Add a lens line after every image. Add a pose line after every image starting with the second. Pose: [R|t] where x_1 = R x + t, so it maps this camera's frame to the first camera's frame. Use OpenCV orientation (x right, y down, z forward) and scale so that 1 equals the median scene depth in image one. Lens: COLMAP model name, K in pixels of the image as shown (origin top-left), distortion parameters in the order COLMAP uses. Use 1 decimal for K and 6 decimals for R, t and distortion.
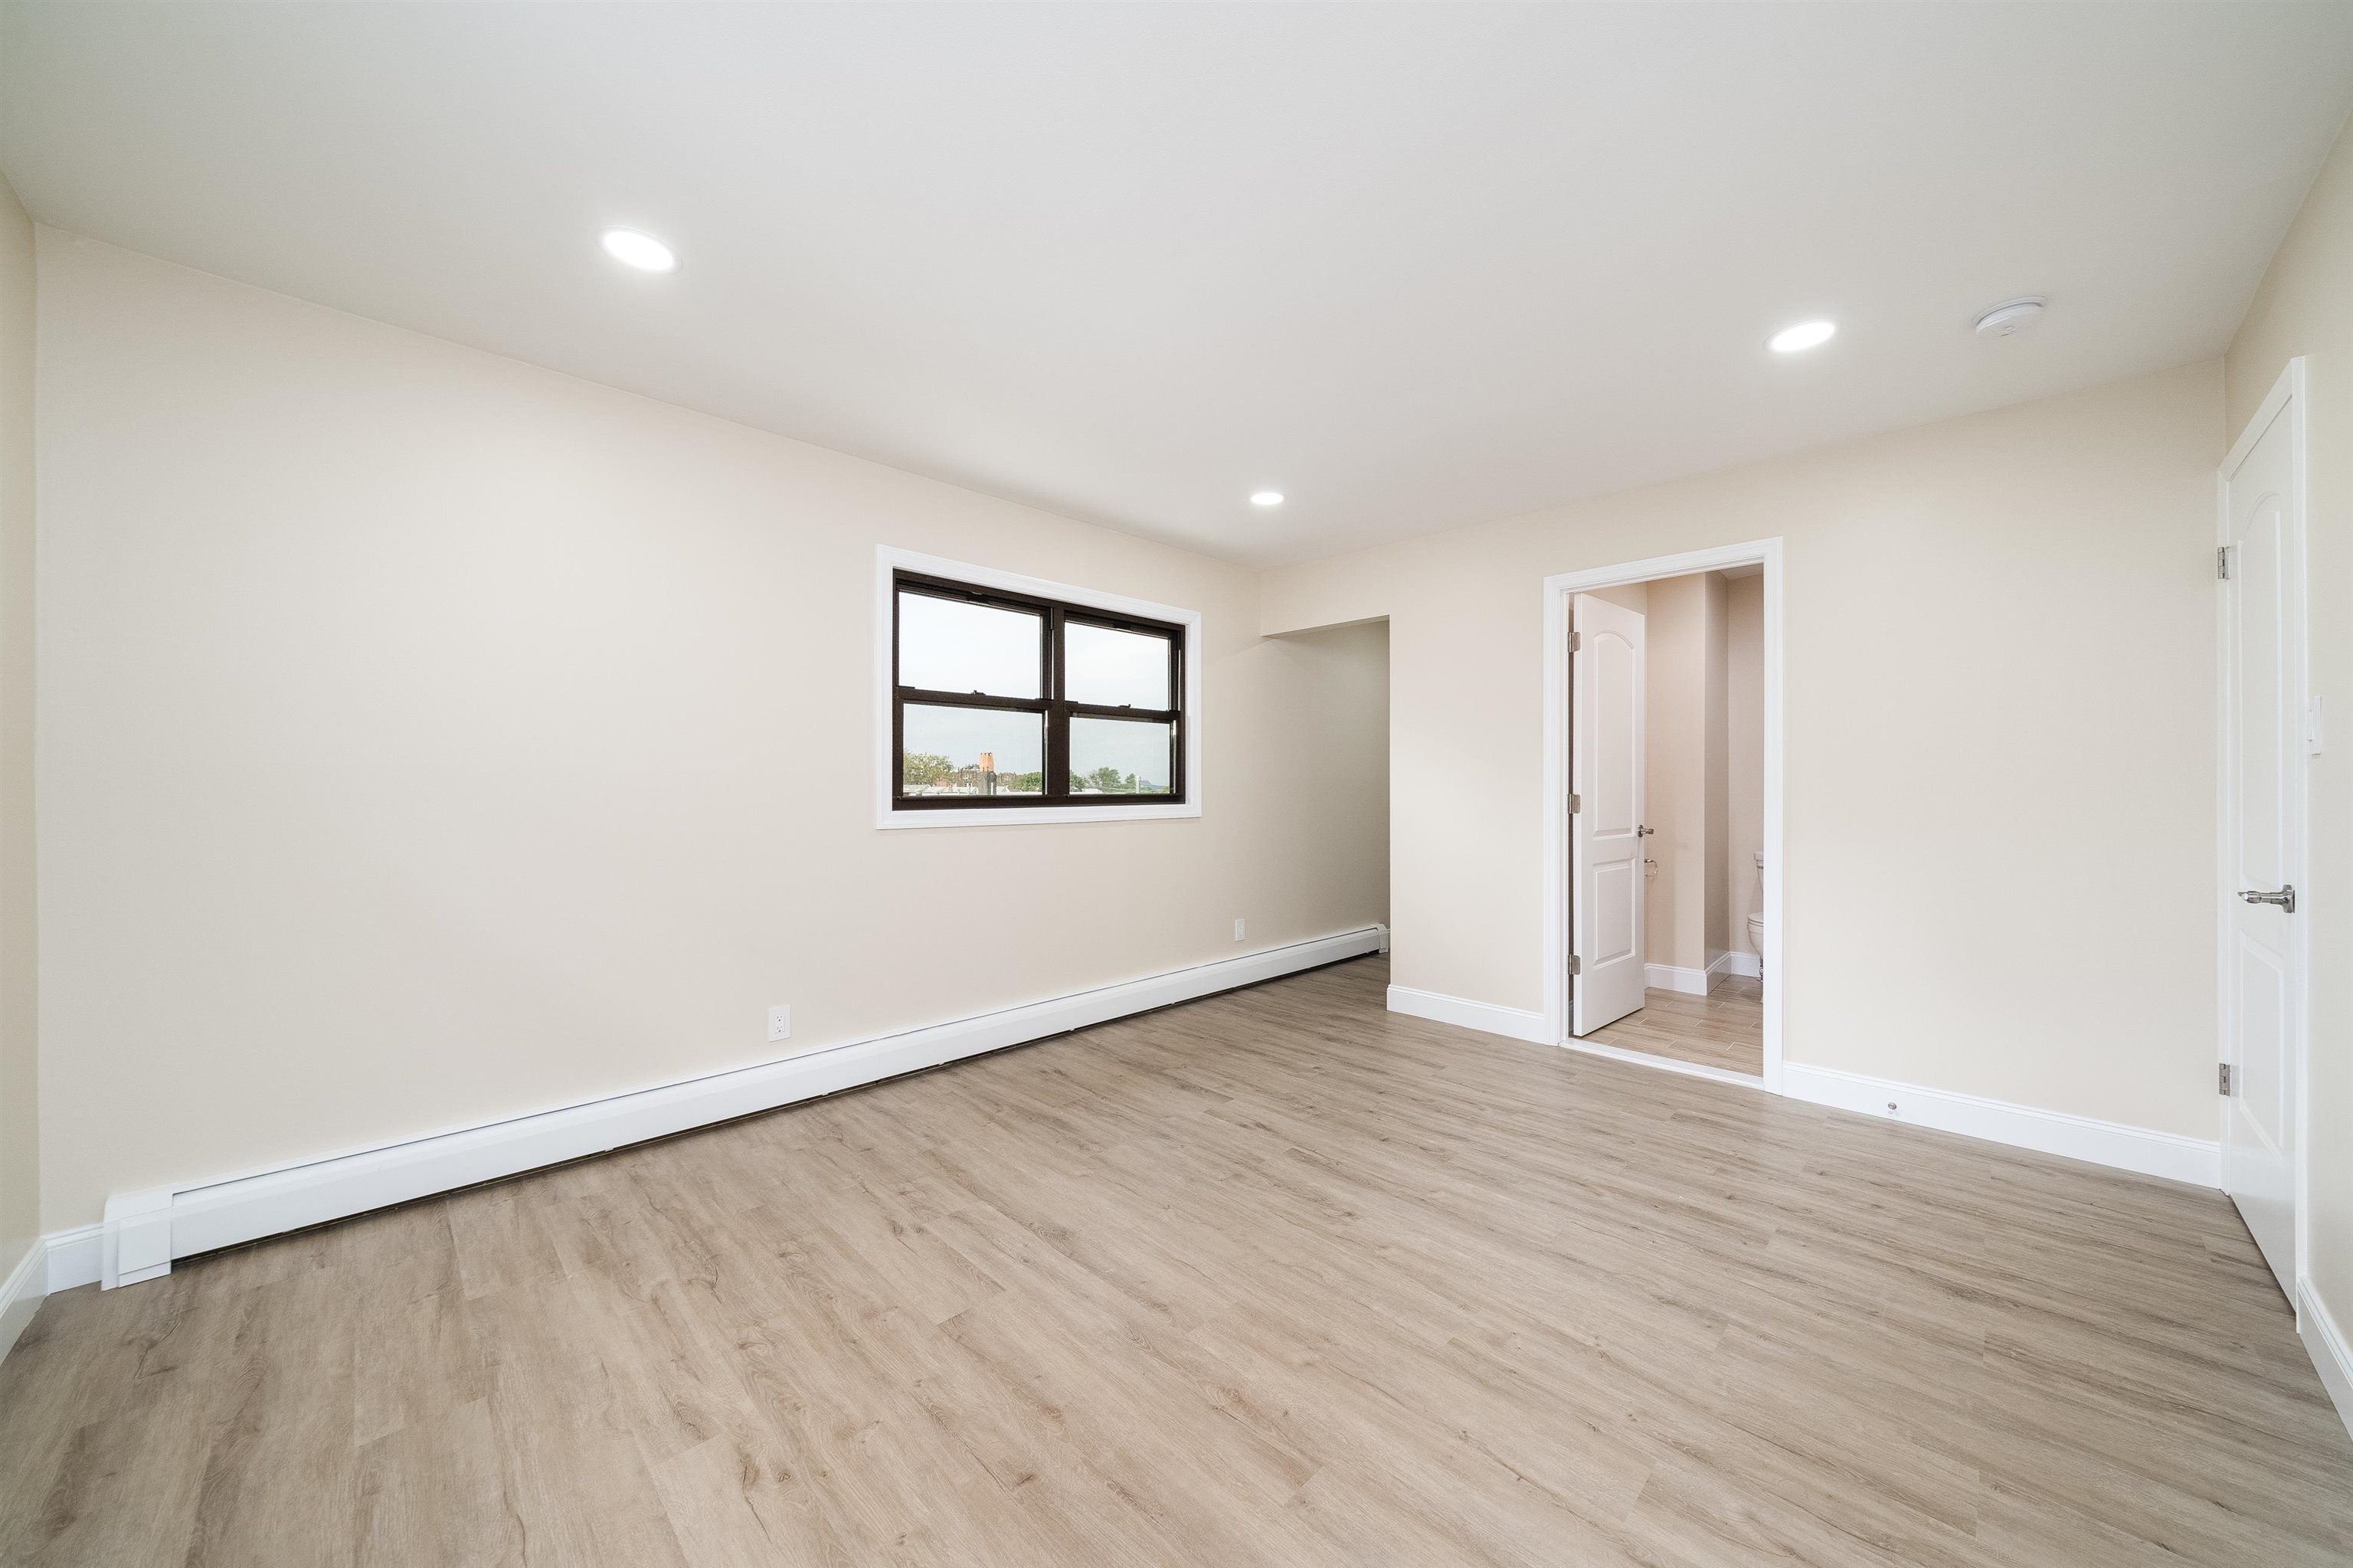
lens RADIAL K [[811.6, 0, 1172.9], [0, 811.6, 783.4], [0, 0, 1]] dist [-0.010065, -0.000171]
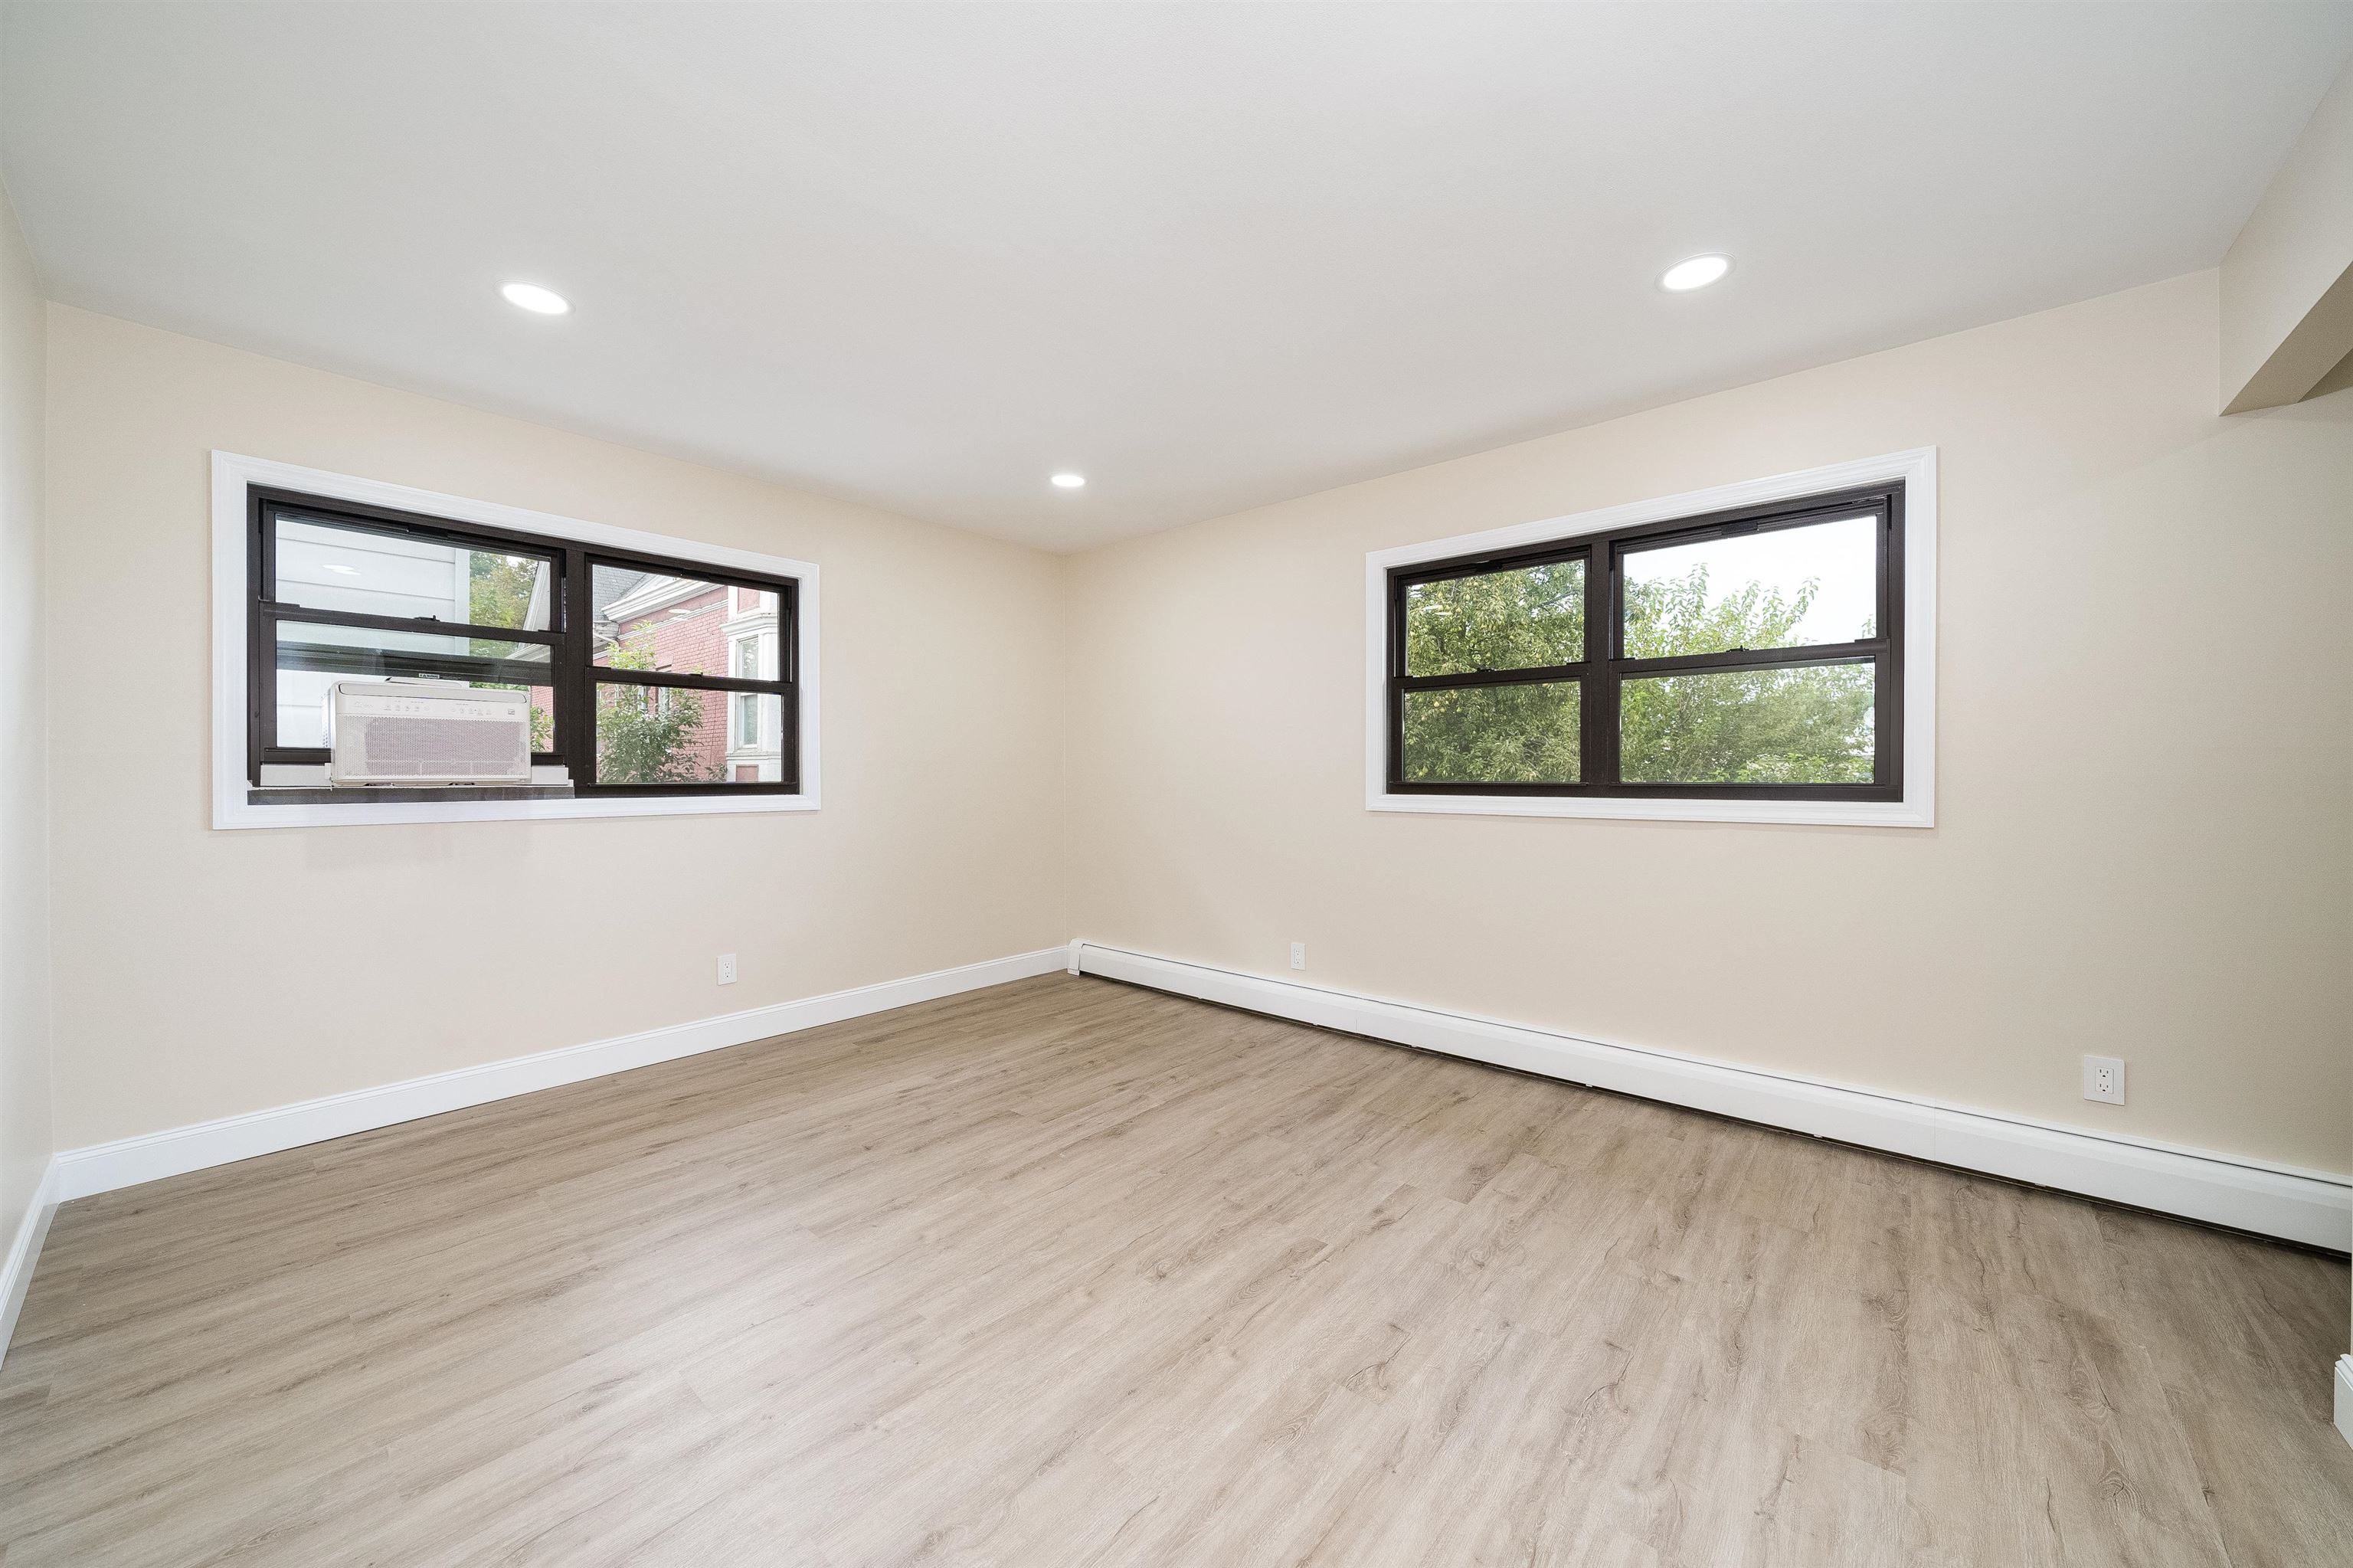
lens RADIAL K [[811.6, 0, 1179.3], [0, 811.6, 778.9], [0, 0, 1]] dist [-0.010065, -0.000171]
pose [[0.109839, 0.010107, -0.993898, 0.852644], [0.001000, 0.999947, 0.010279, 0.001682], [0.993949, -0.002123, 0.109823, 0.746335]]
